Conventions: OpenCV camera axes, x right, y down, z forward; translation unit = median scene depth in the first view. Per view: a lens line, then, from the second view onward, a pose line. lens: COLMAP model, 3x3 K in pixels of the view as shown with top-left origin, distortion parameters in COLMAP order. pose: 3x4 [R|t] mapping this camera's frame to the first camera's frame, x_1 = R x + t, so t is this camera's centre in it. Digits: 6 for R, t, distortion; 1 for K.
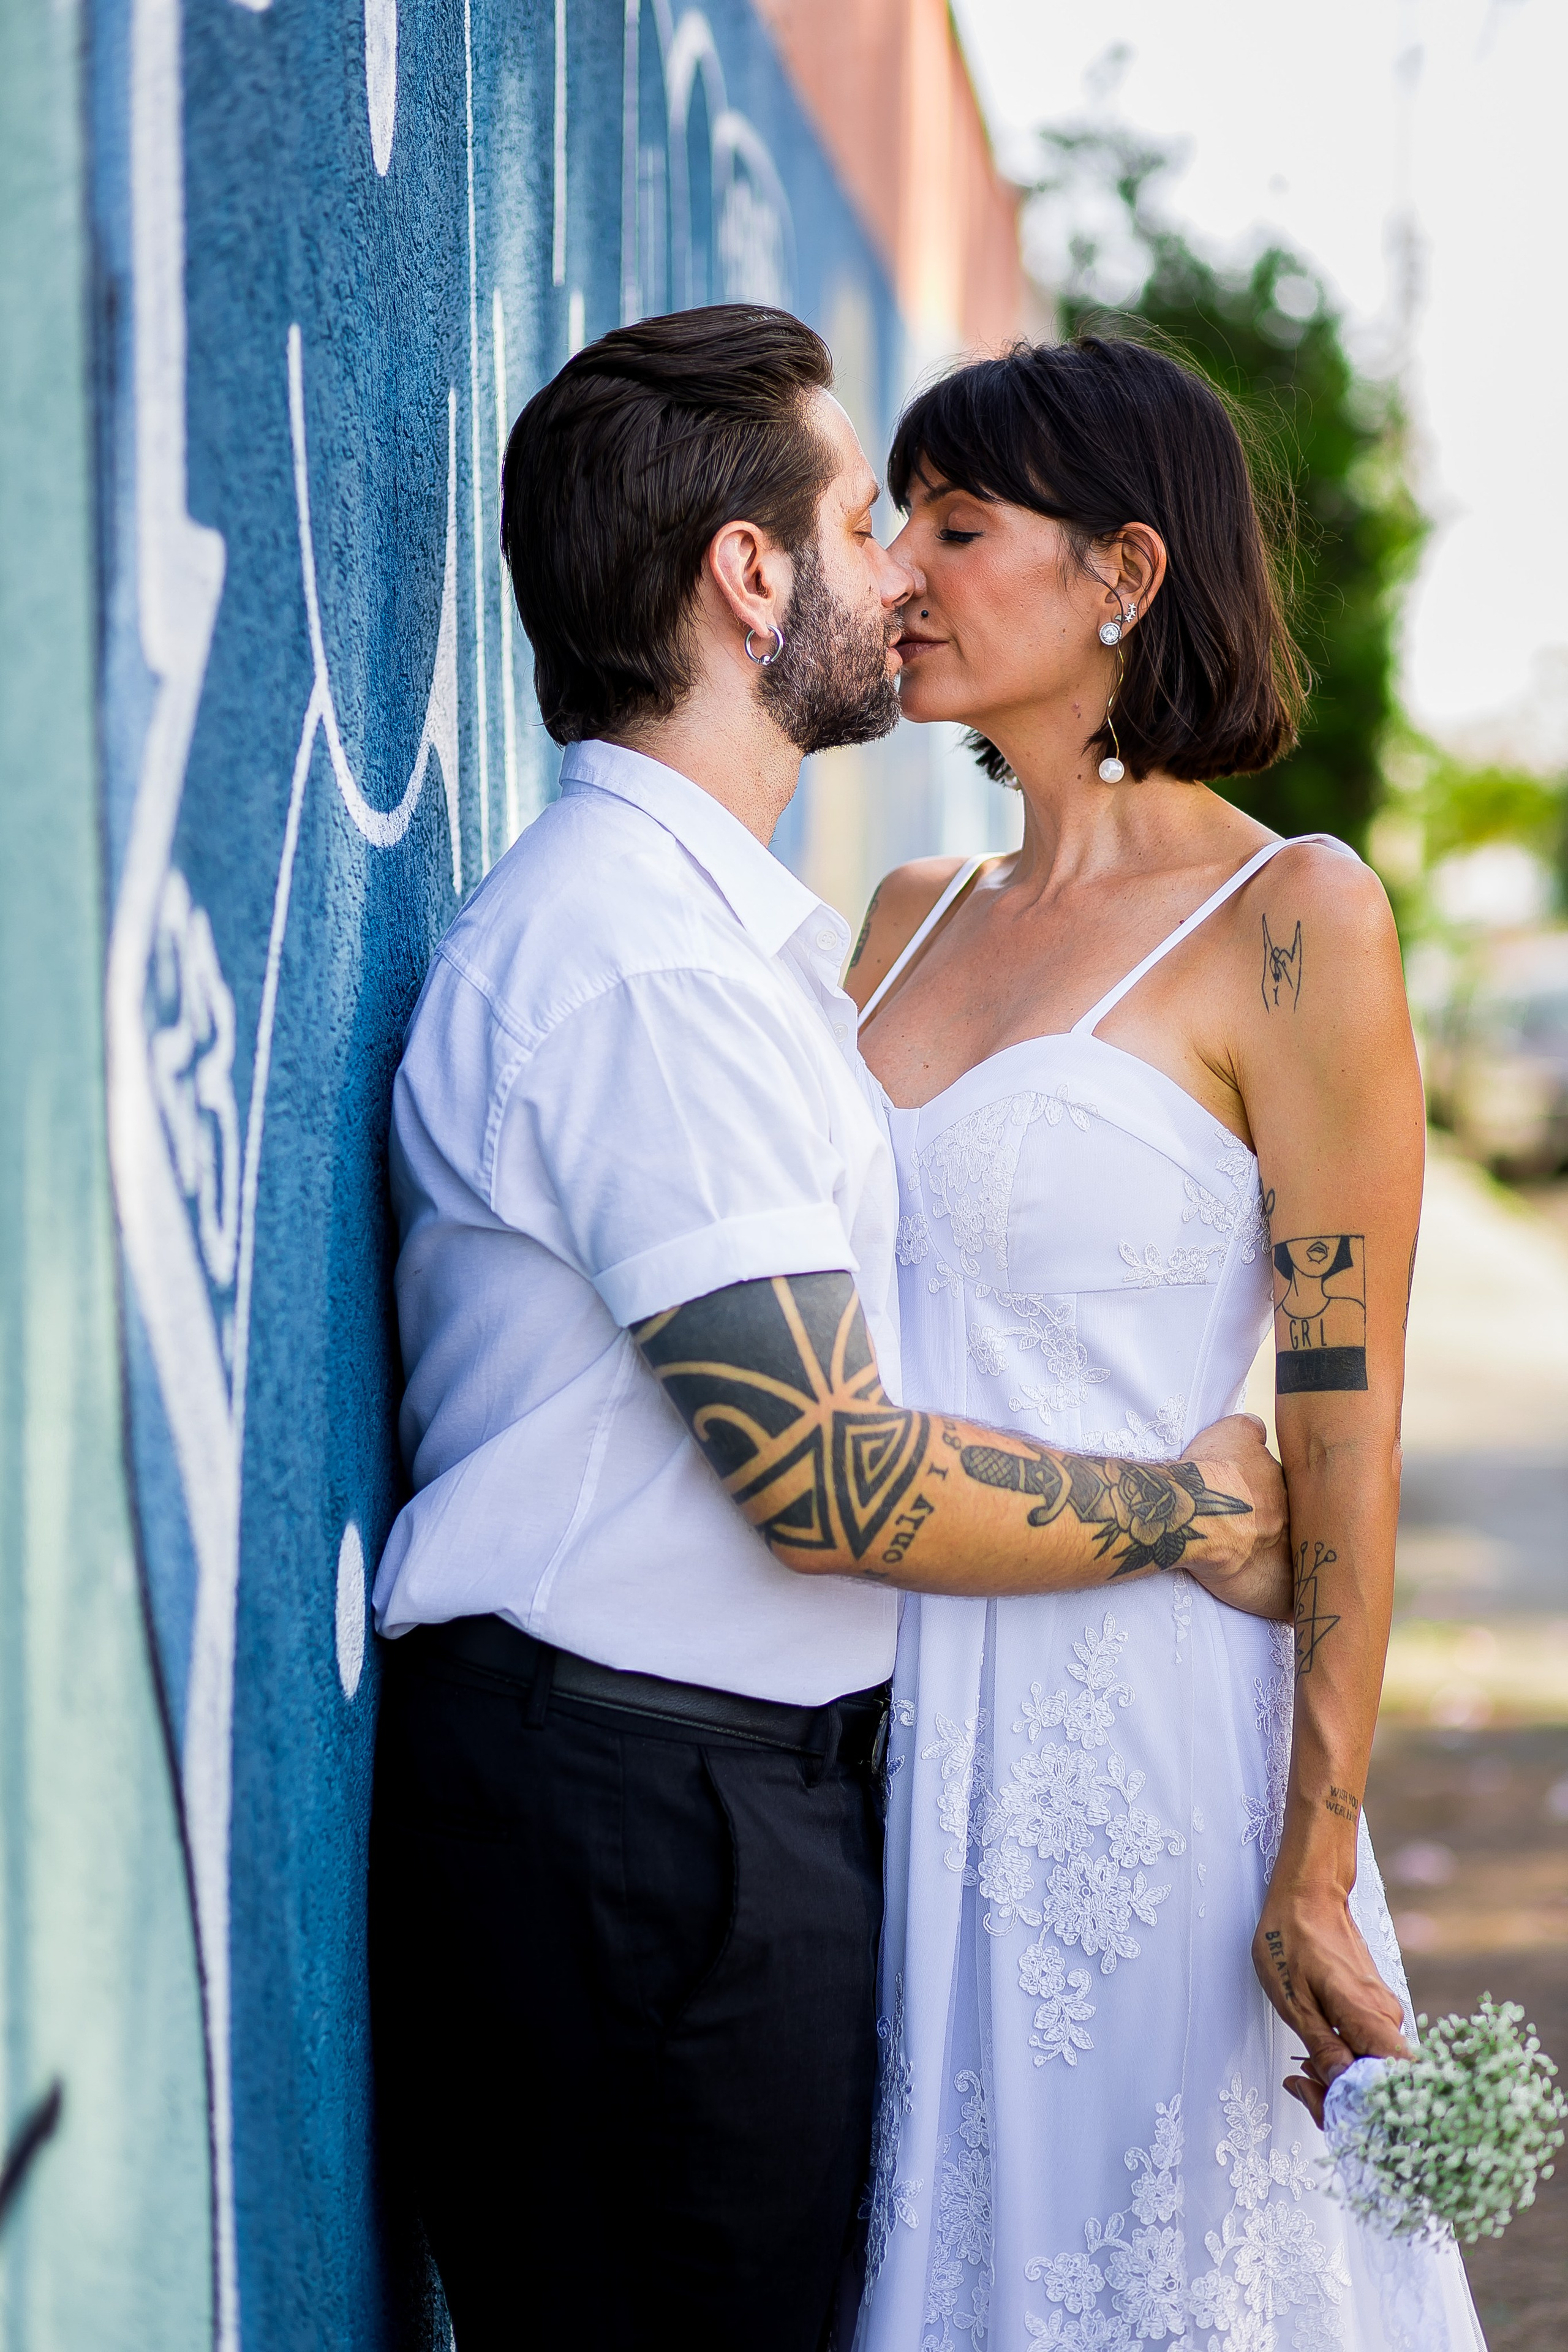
lens RADIAL K [[5589.1, 0, 784.0], [0, 5589.1, 1176.0], [0, 0, 1]] dist [-0.006774, -0.238063]
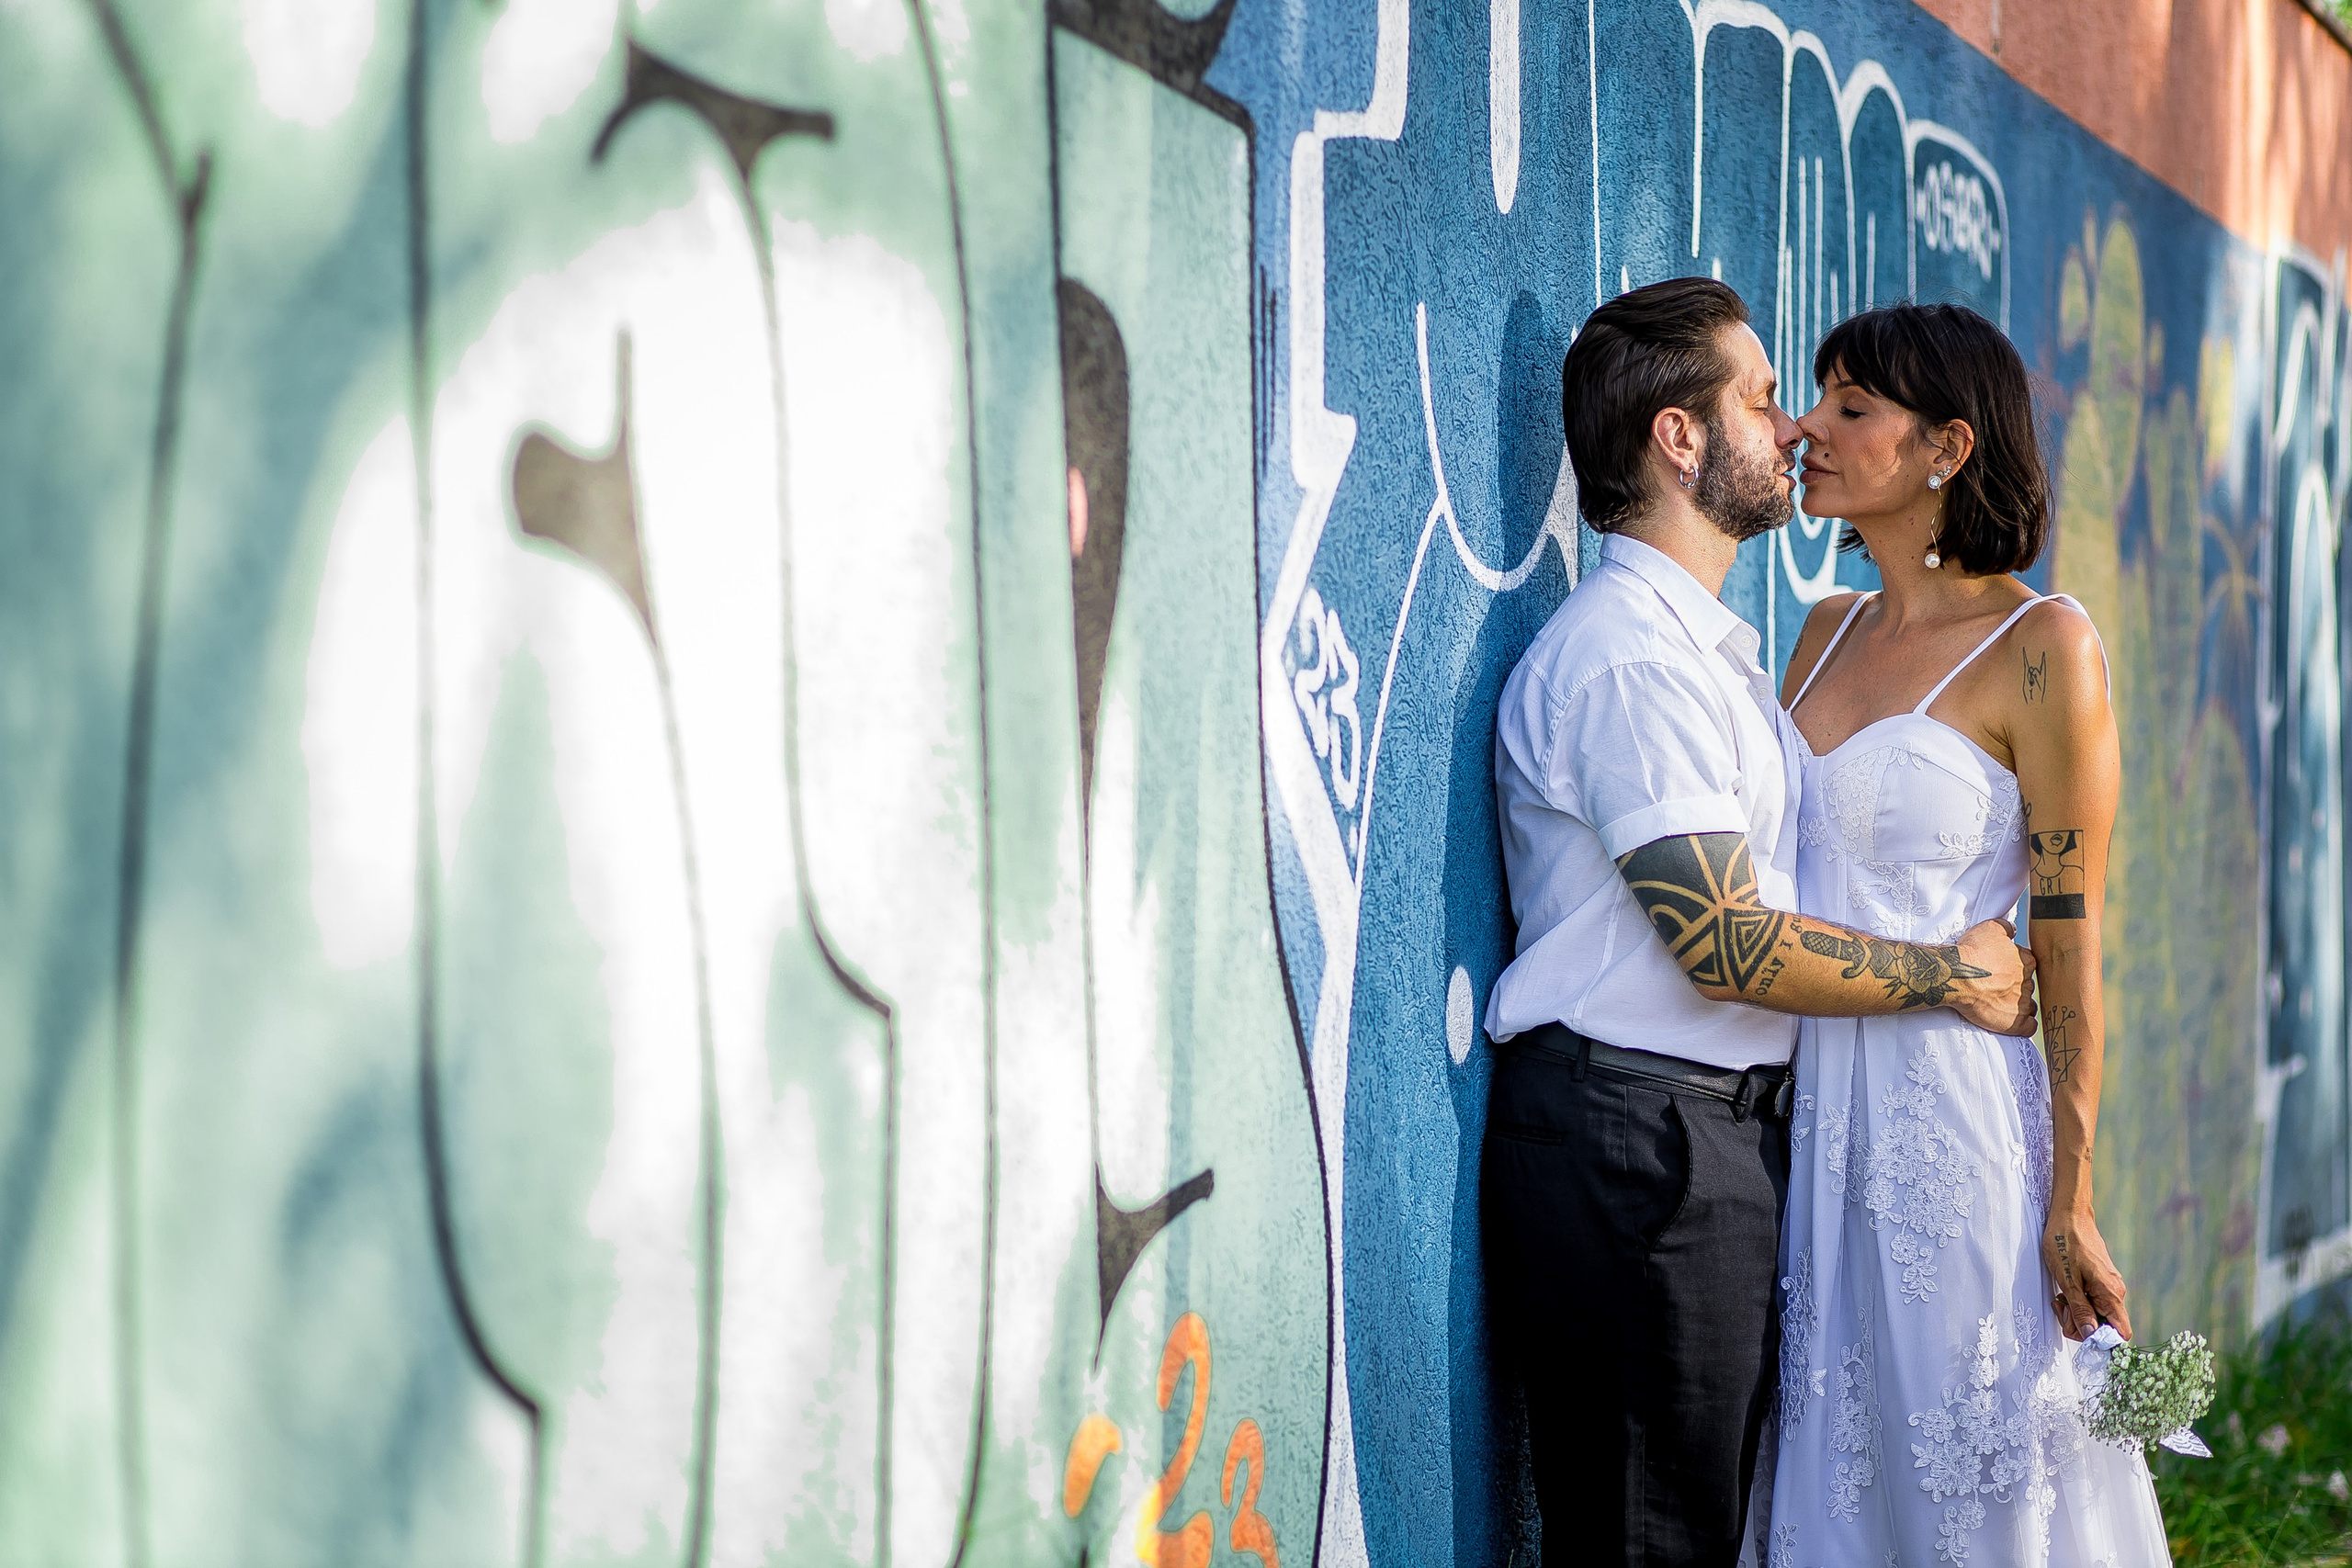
lens RADIAL K [[5624.8, 0, 1176.0], [0, 5624.8, 784.0], [0, 0, 1]] dist [0.064306, 0.475594]
pose [[0.967611, 0.017537, -0.251836, 0.298646], [-0.028563, 0.998783, -0.040197, 0.082208], [0.250825, 0.046088, 0.966935, -0.797341]]
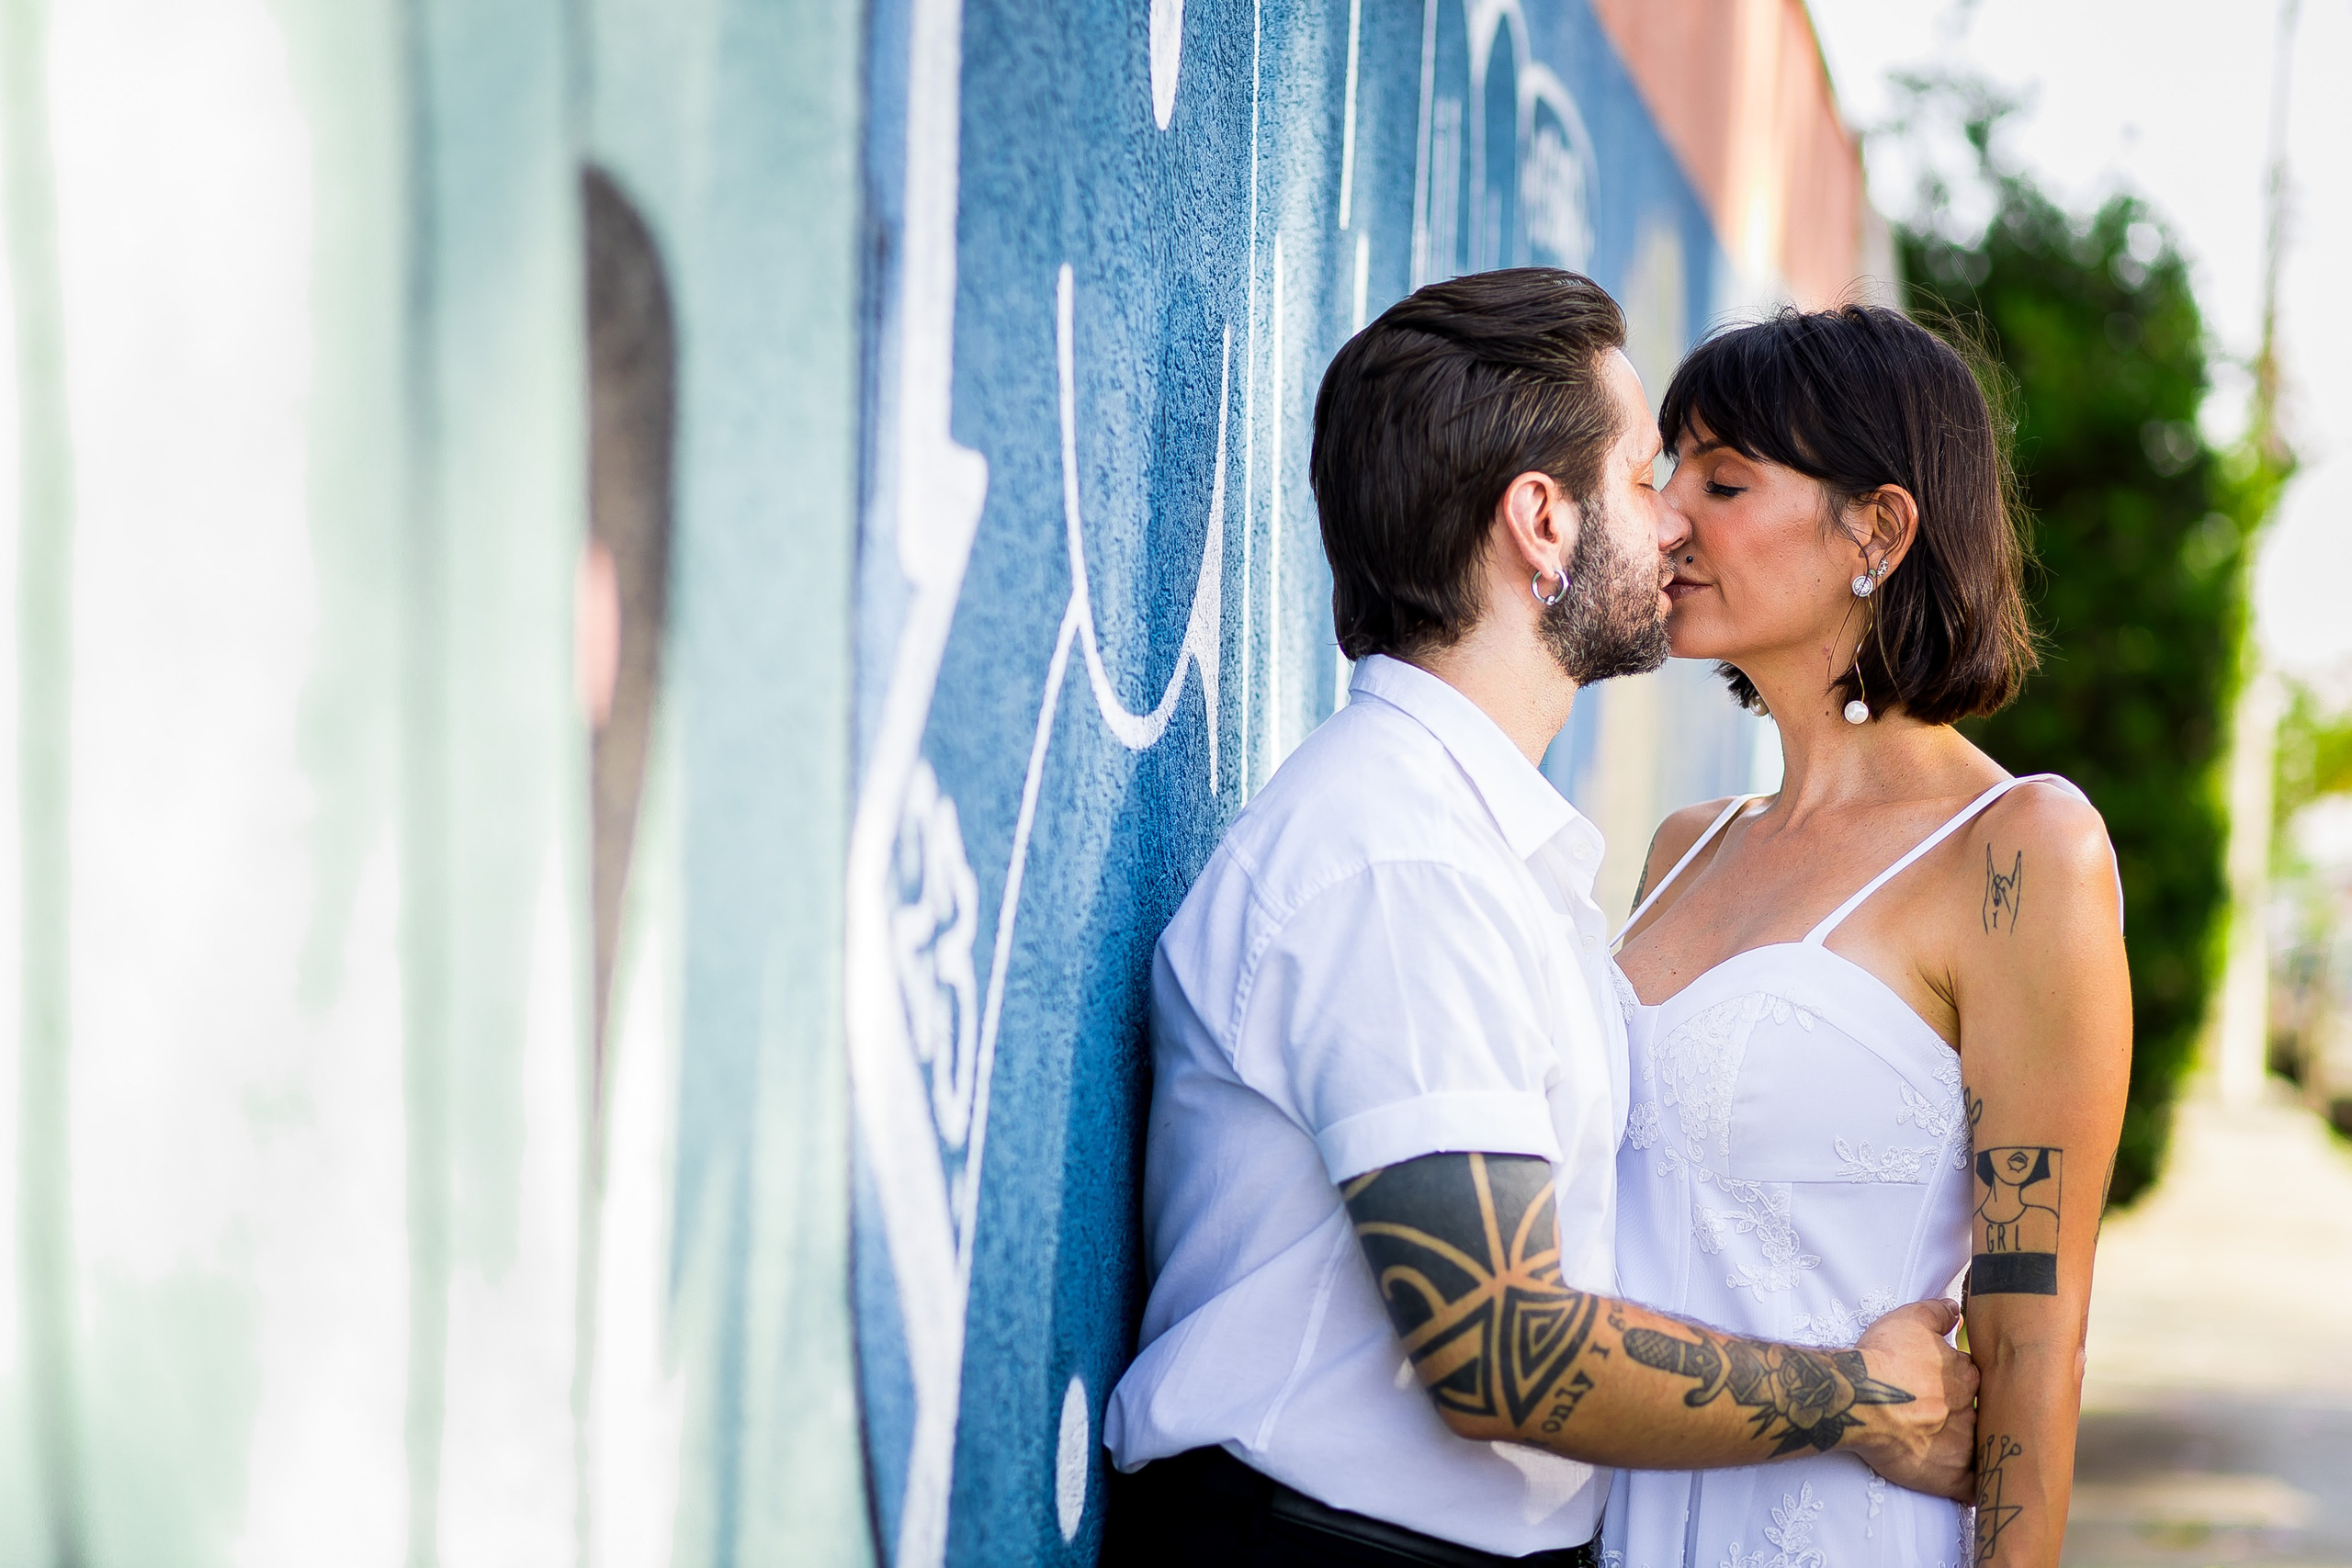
lens RADIAL K [[5588.5, 0, 1176.0], [0, 5588.5, 784.0], [0, 0, 1]] dist [-0.006774, -0.238063]
pose [[0.995626, 0.039168, -0.084819, 0.029002], [-0.043700, 0.997677, -0.052250, 0.003980], [0.082576, 0.055729, 0.995025, -0.072601]]
